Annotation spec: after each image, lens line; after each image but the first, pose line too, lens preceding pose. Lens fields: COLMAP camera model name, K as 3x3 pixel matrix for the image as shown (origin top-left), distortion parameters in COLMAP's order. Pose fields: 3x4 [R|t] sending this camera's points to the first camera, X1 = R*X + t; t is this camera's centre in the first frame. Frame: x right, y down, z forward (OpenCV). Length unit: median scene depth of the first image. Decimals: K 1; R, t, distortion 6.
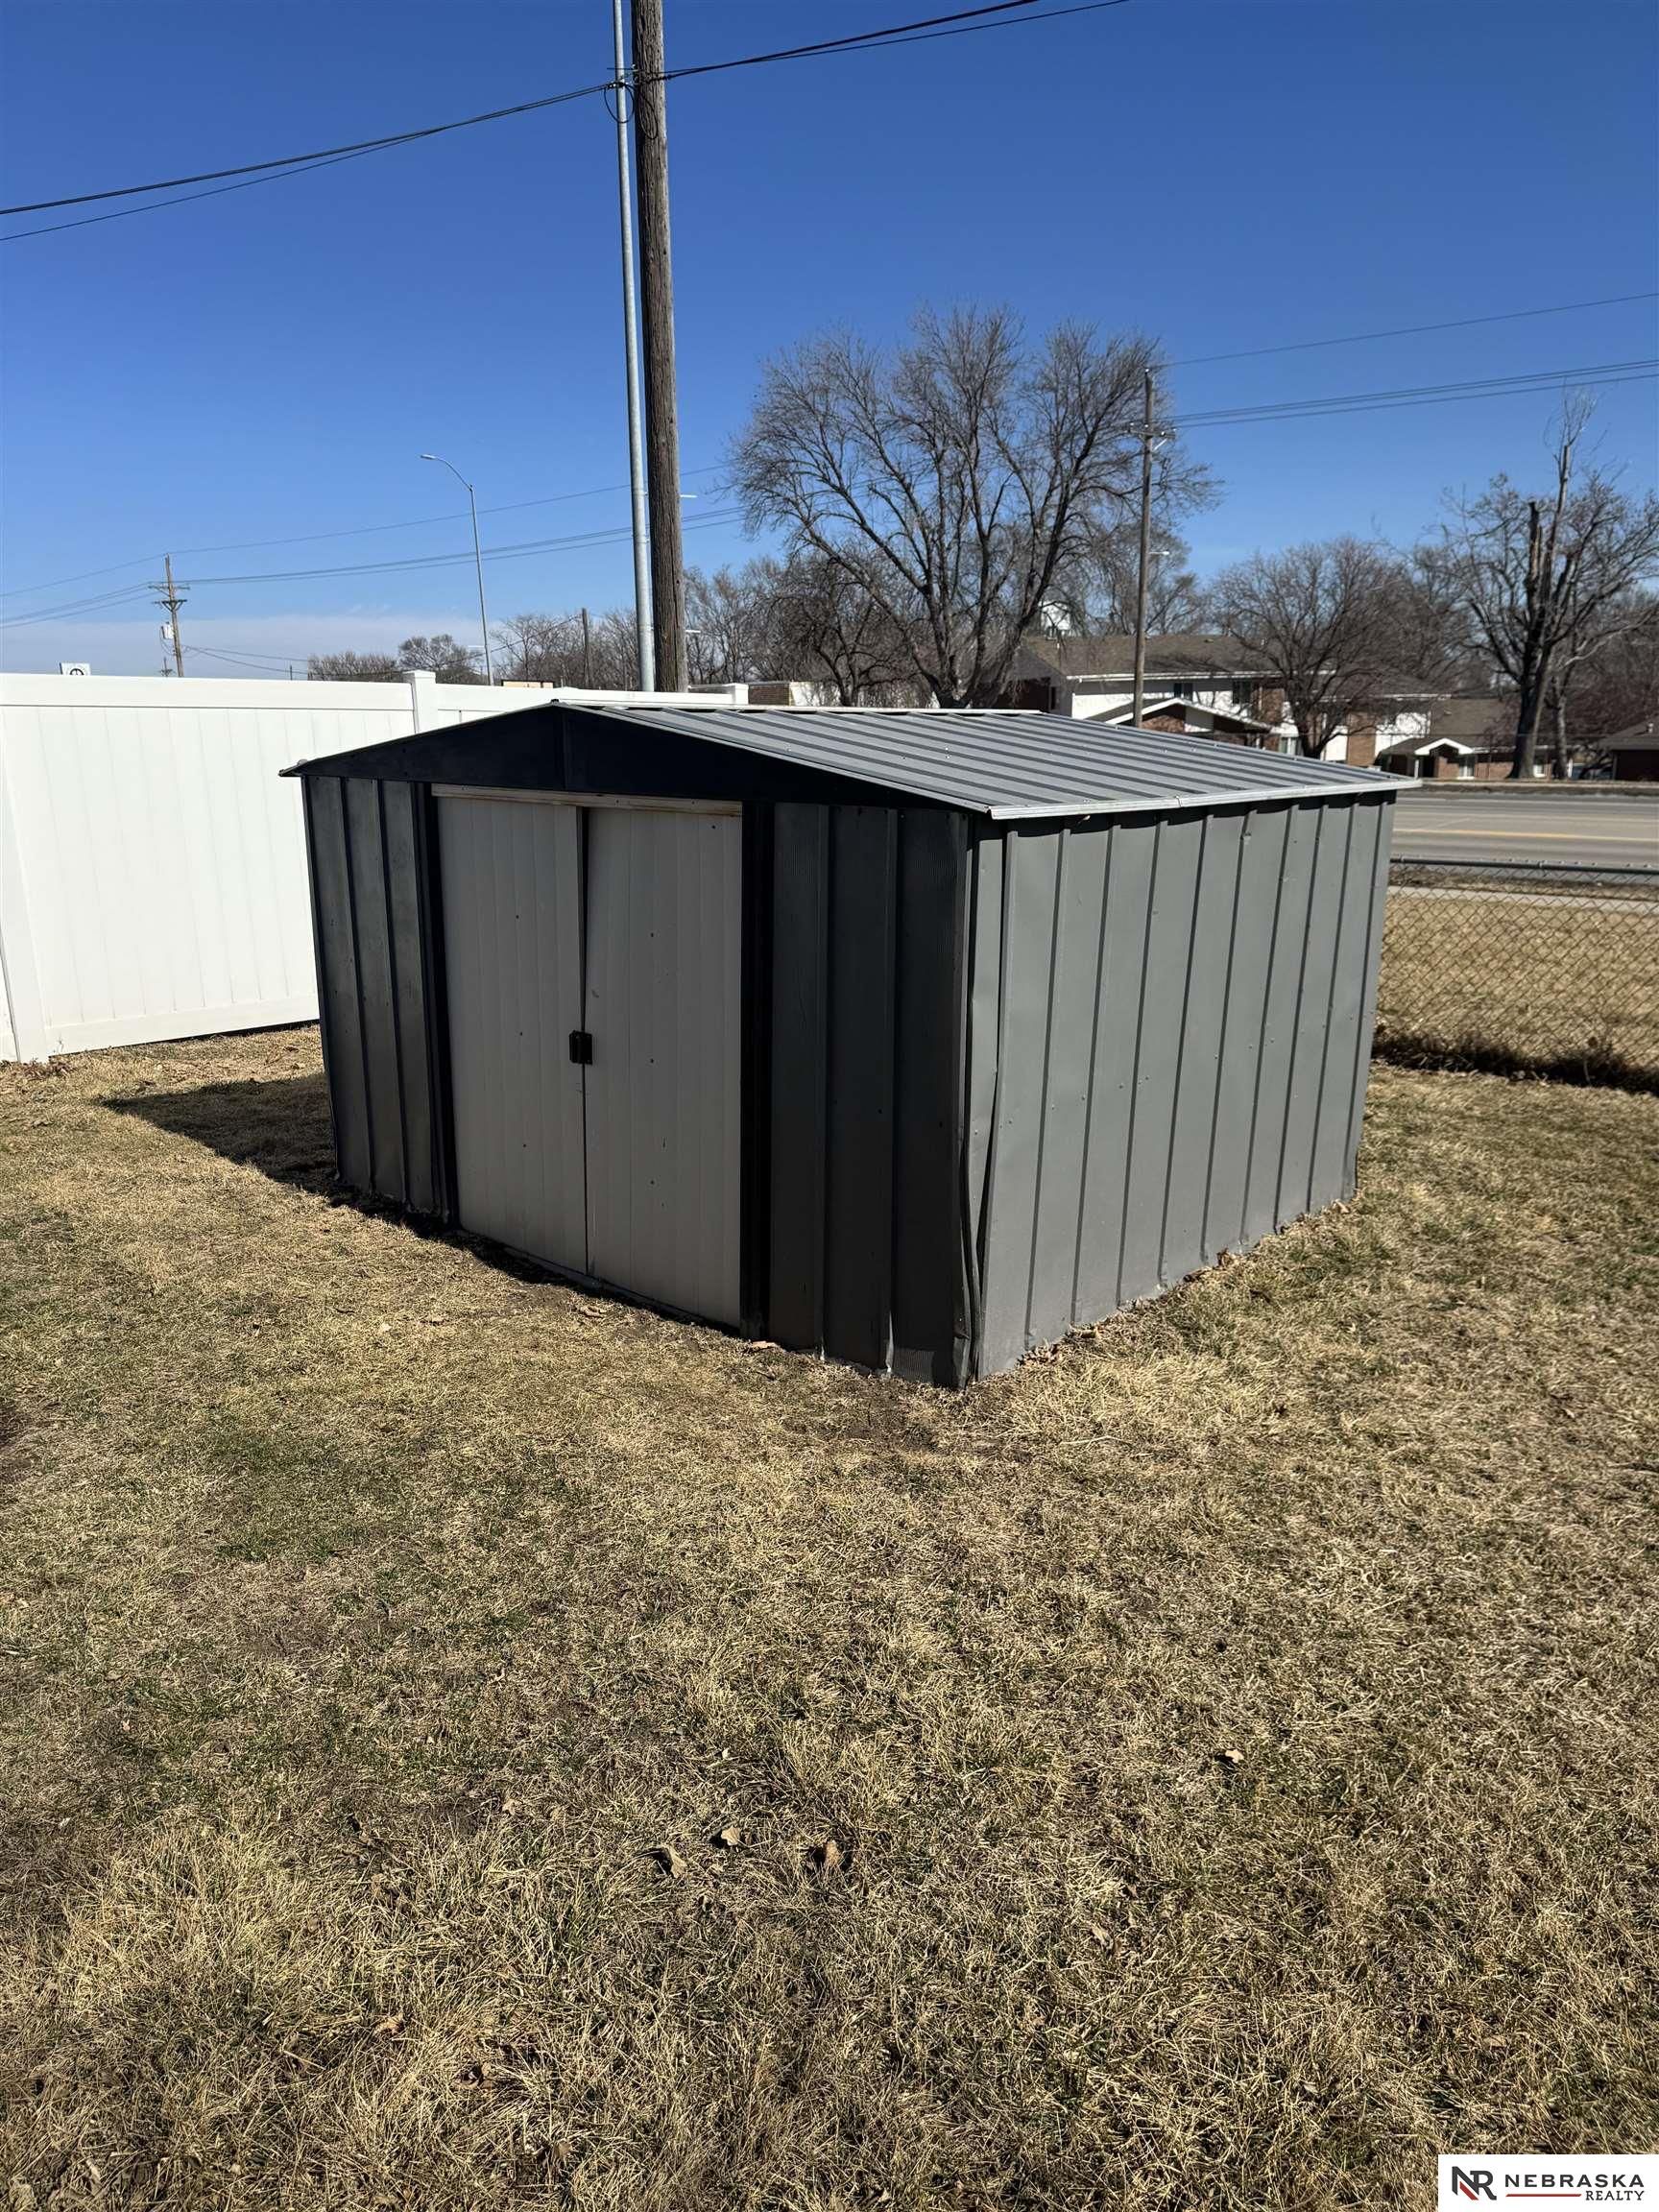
lens RADIAL K [[1599.4, 0, 829.3], [0, 1599.4, 1178.6], [0, 0, 1]] dist [0.049877, -0.082415]
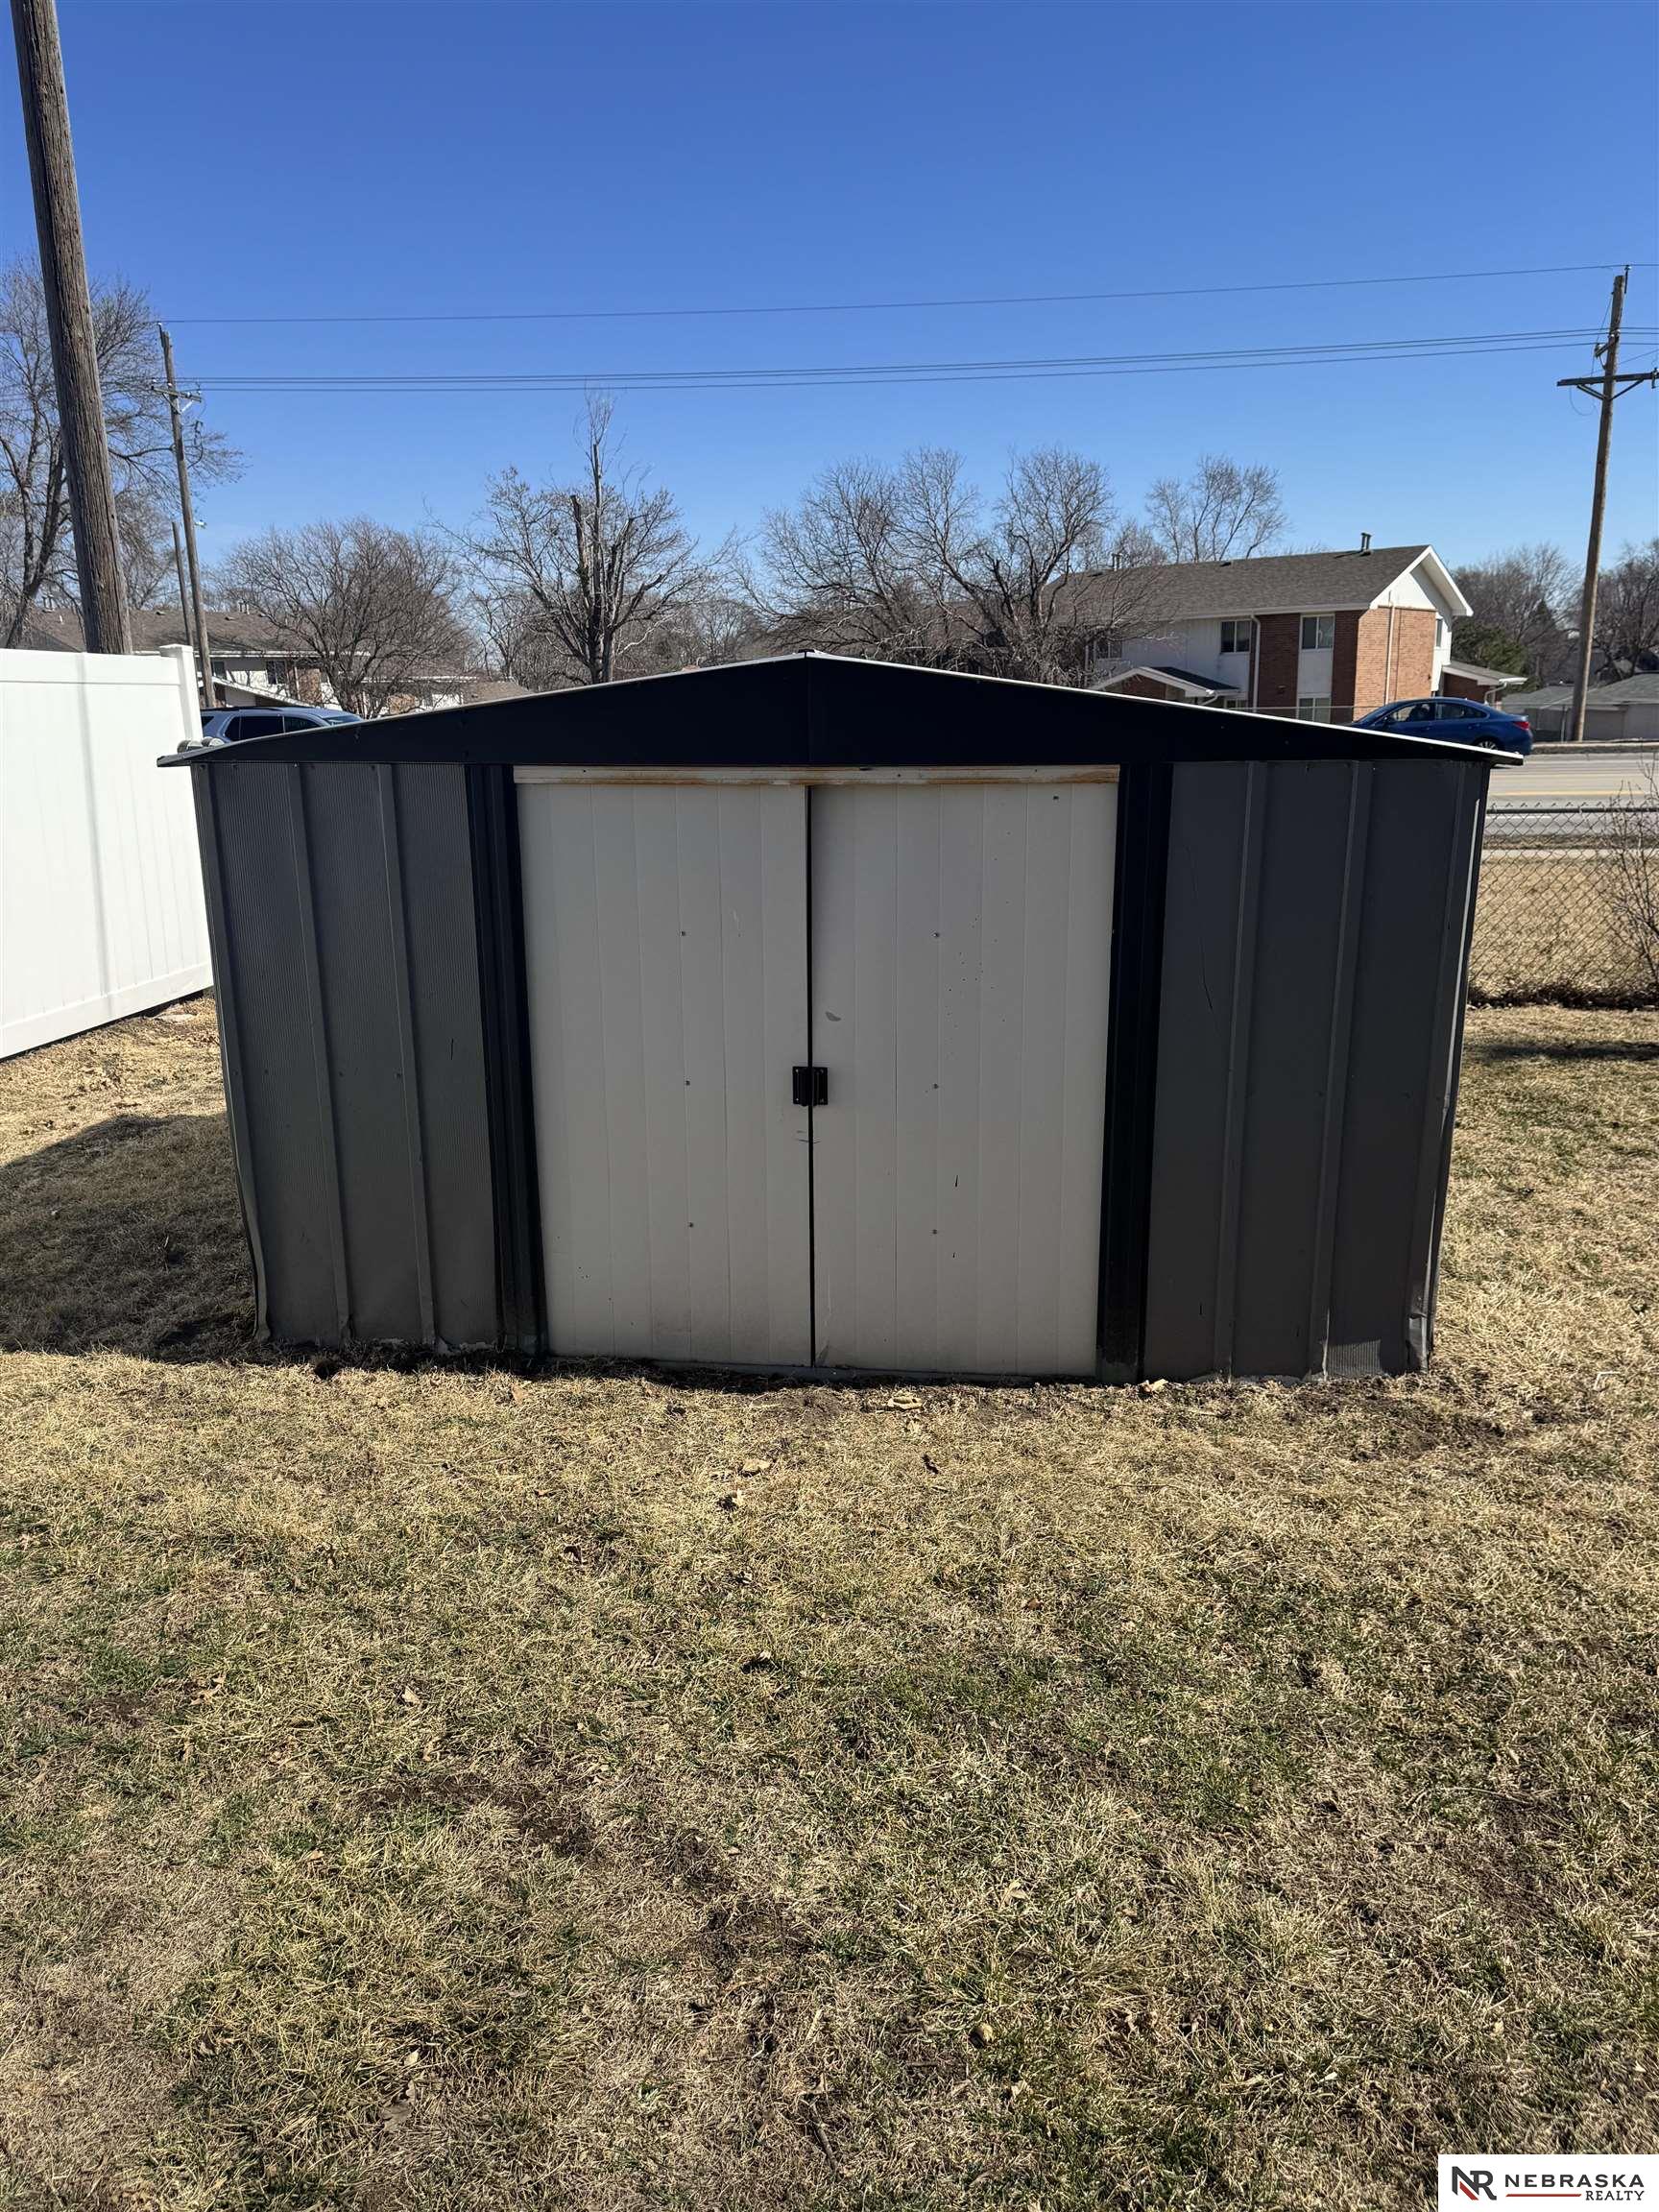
lens RADIAL K [[1568.9, 0, 831.4], [0, 1568.9, 1116.0], [0, 0, 1]] dist [0.082857, -0.077988]
pose [[0.804726, -0.161747, 0.571187, -0.505917], [0.174865, 0.984062, 0.032302, -0.076667], [-0.567308, 0.073887, 0.820184, 0.300615]]
